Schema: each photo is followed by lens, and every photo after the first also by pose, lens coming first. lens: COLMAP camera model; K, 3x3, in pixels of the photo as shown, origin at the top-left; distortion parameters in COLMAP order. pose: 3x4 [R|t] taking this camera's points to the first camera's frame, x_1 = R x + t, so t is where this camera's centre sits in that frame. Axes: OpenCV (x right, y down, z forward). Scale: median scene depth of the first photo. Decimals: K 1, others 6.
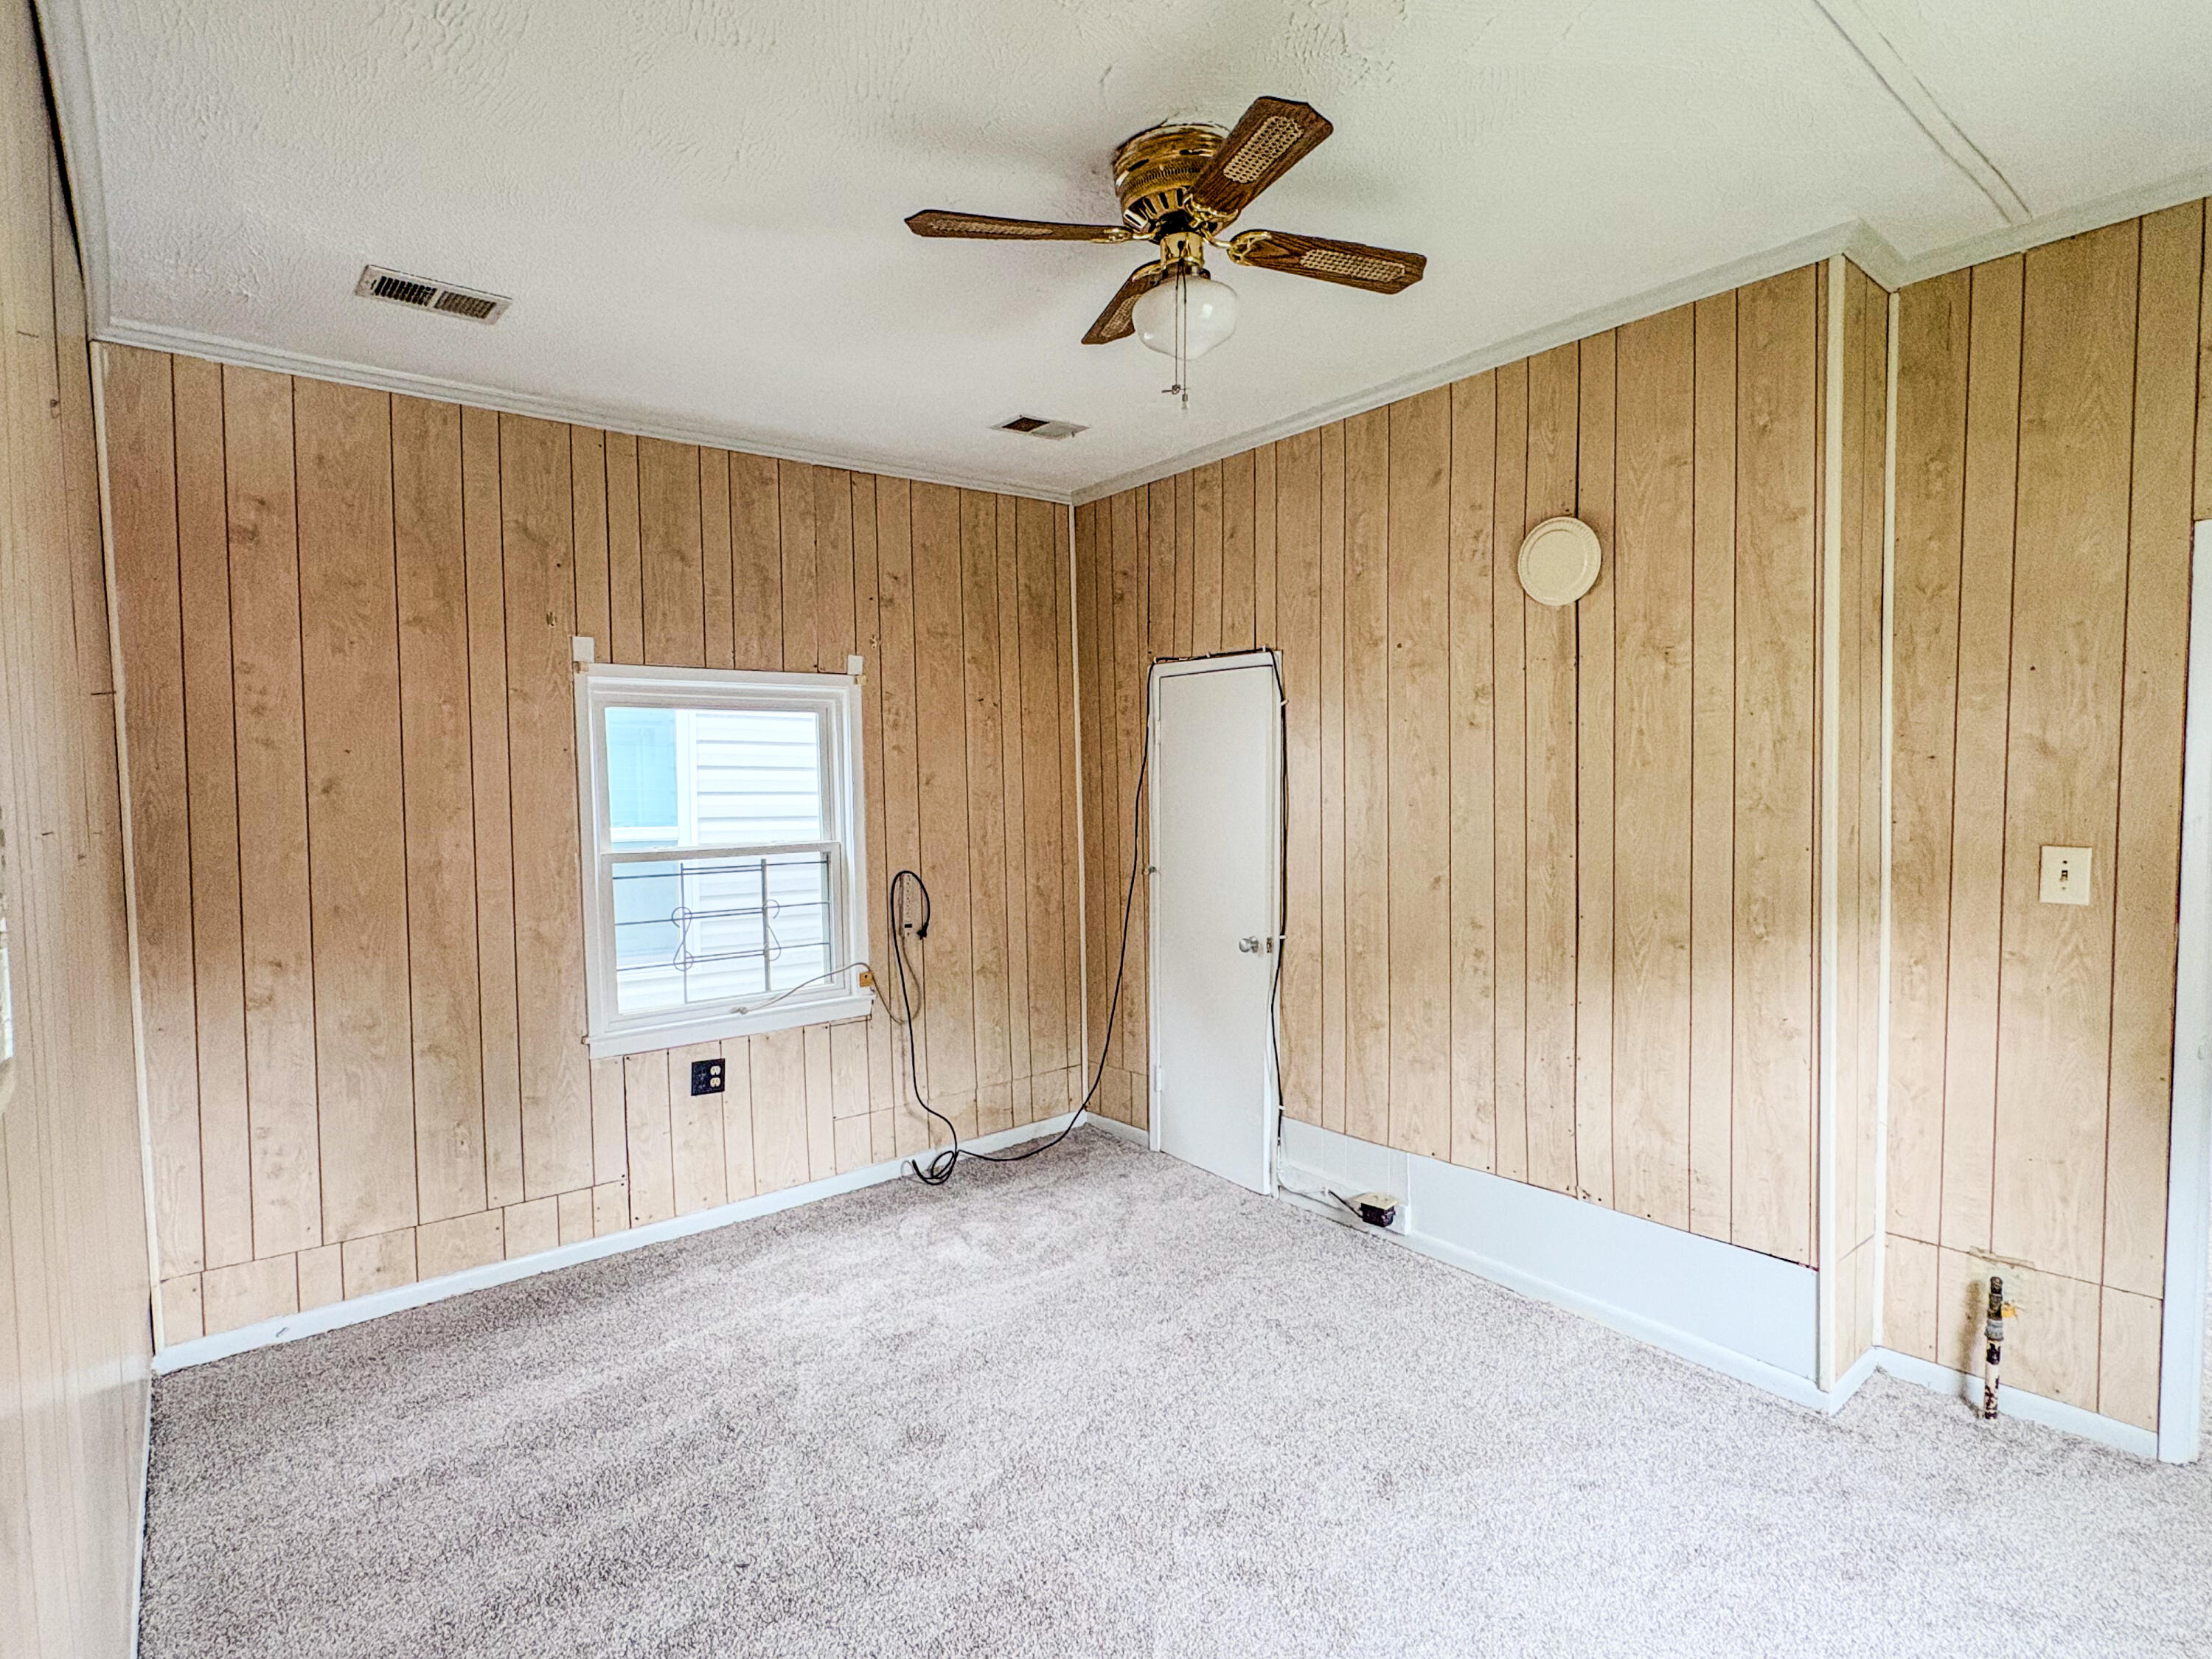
lens RADIAL K [[1123.6, 0, 1098.2], [0, 1123.6, 846.9], [0, 0, 1]] dist [-0.000222, -0.000166]
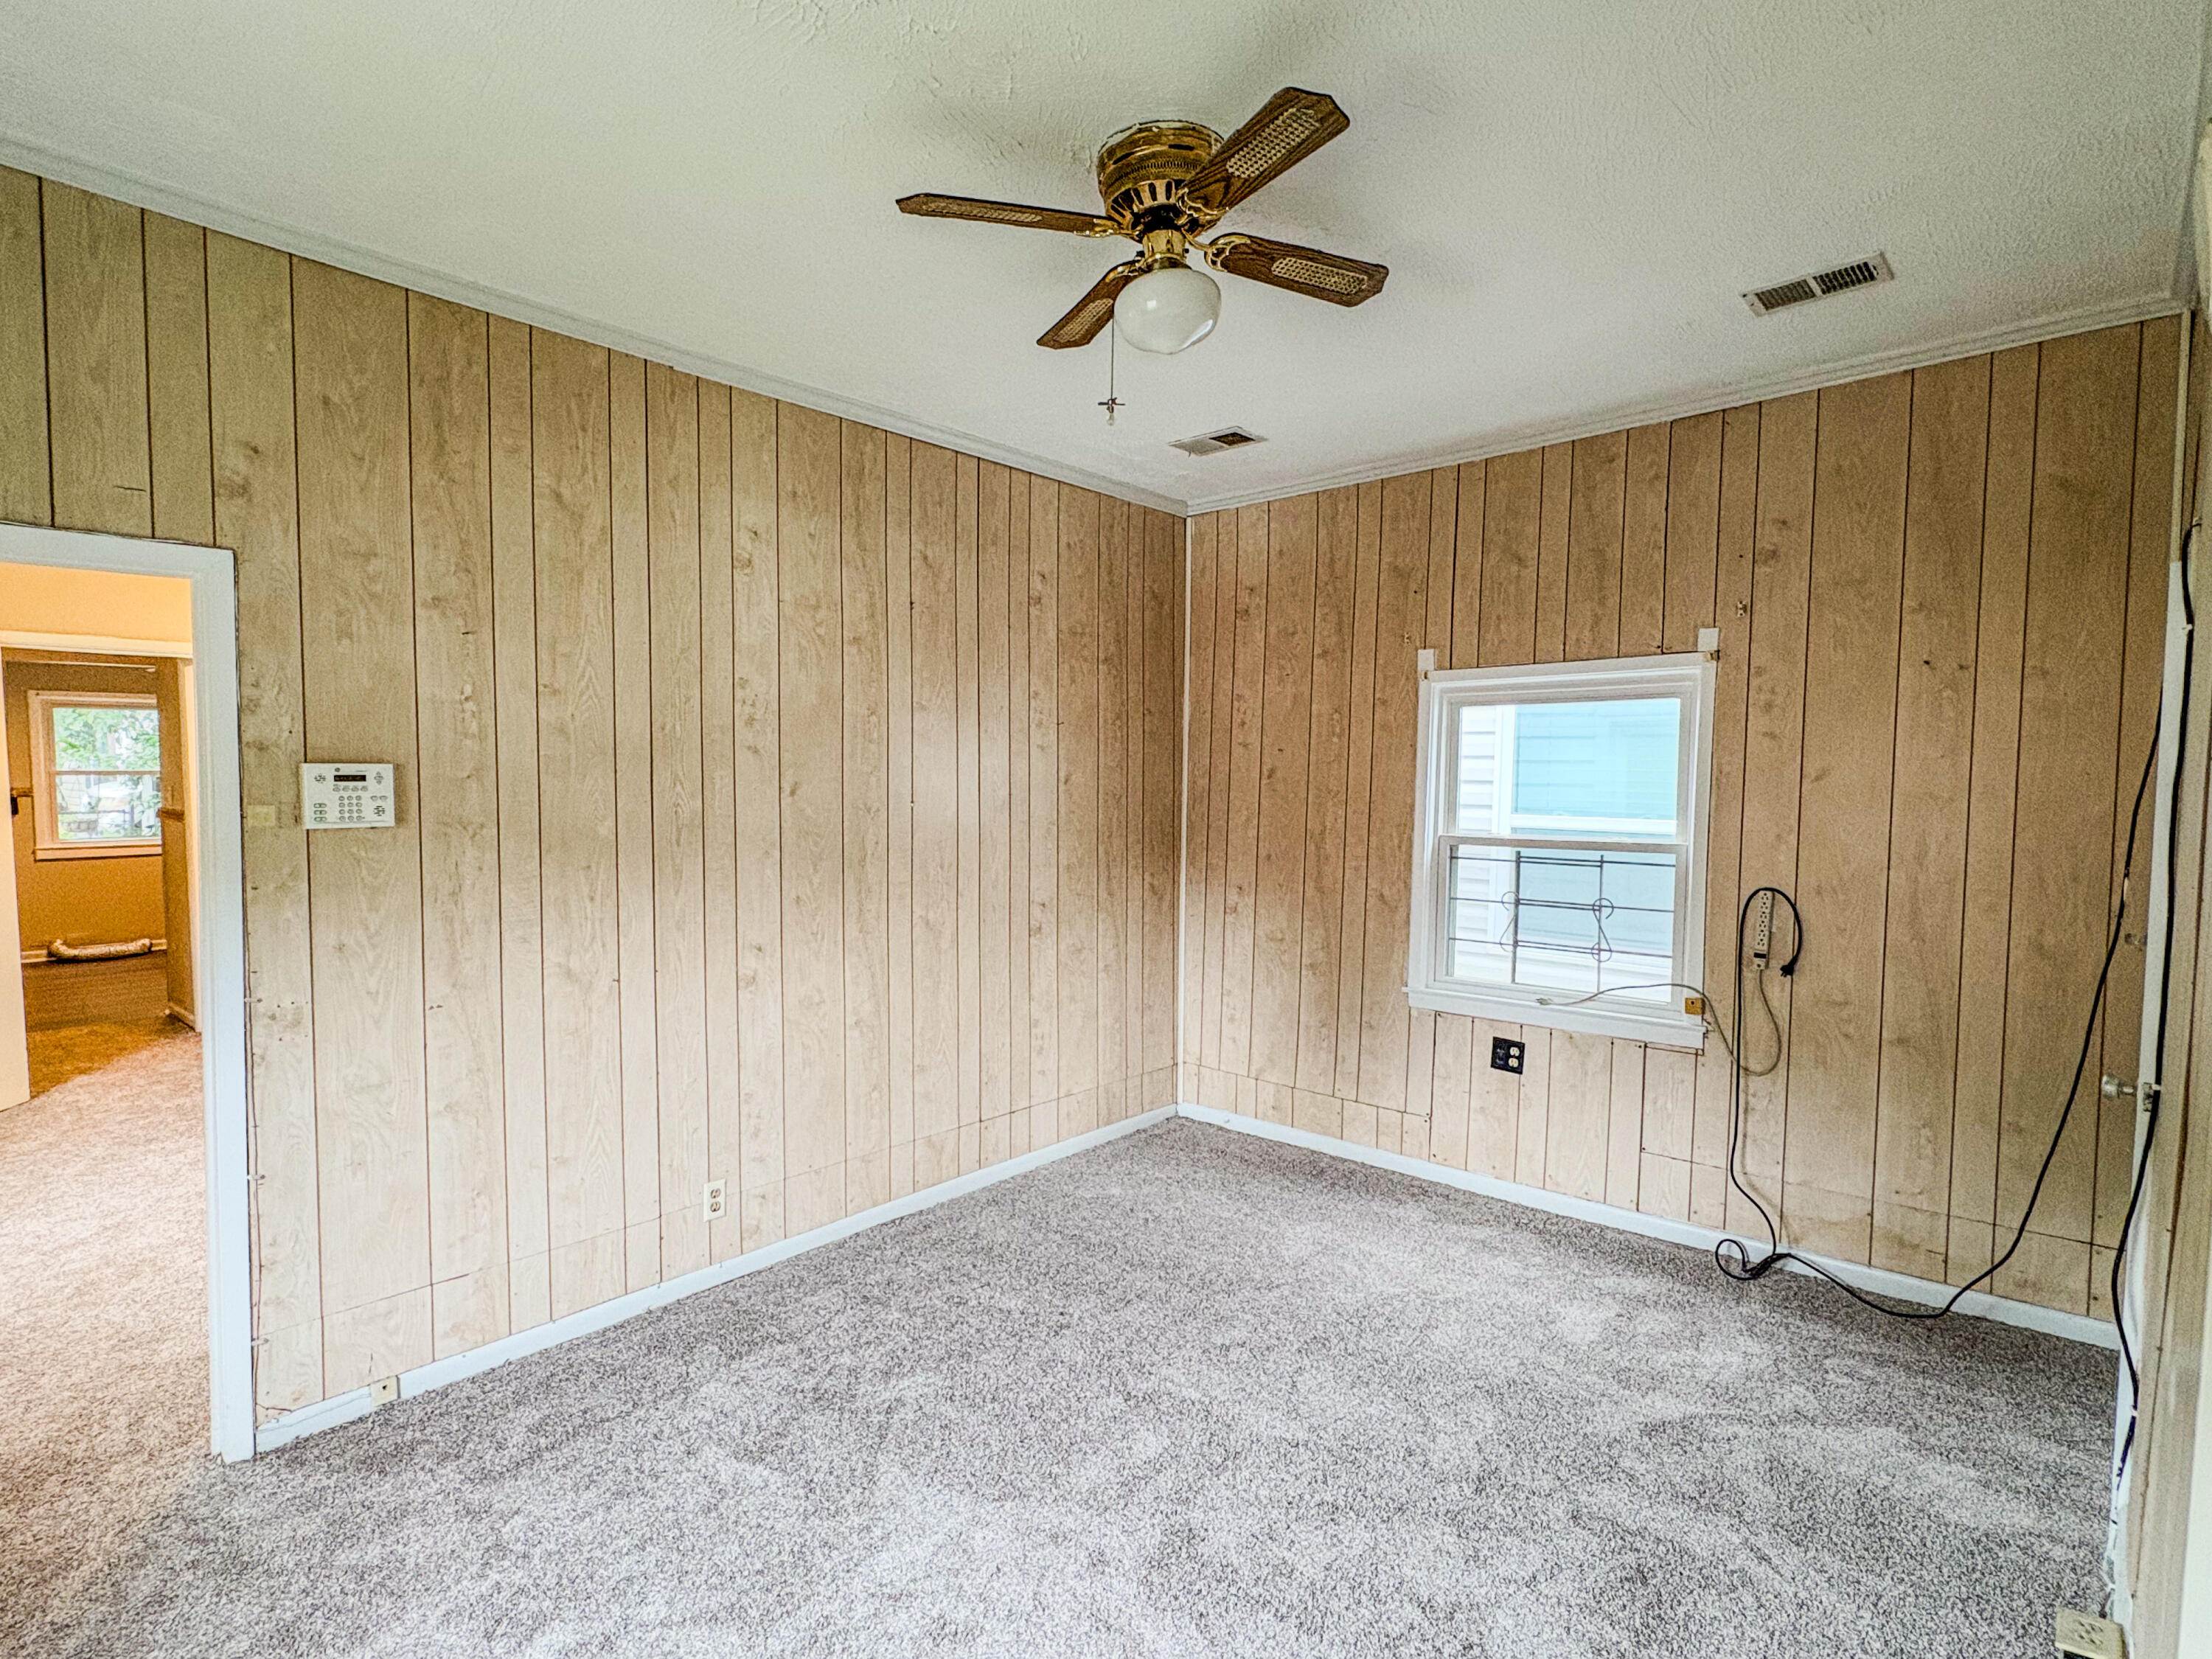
lens RADIAL K [[1123.6, 0, 1098.2], [0, 1123.6, 846.9], [0, 0, 1]] dist [-0.000222, -0.000166]
pose [[0.154585, 0.076261, -0.985032, 0.606952], [-0.064589, 0.995664, 0.066948, -0.034240], [0.985866, 0.053273, 0.158840, 0.443022]]
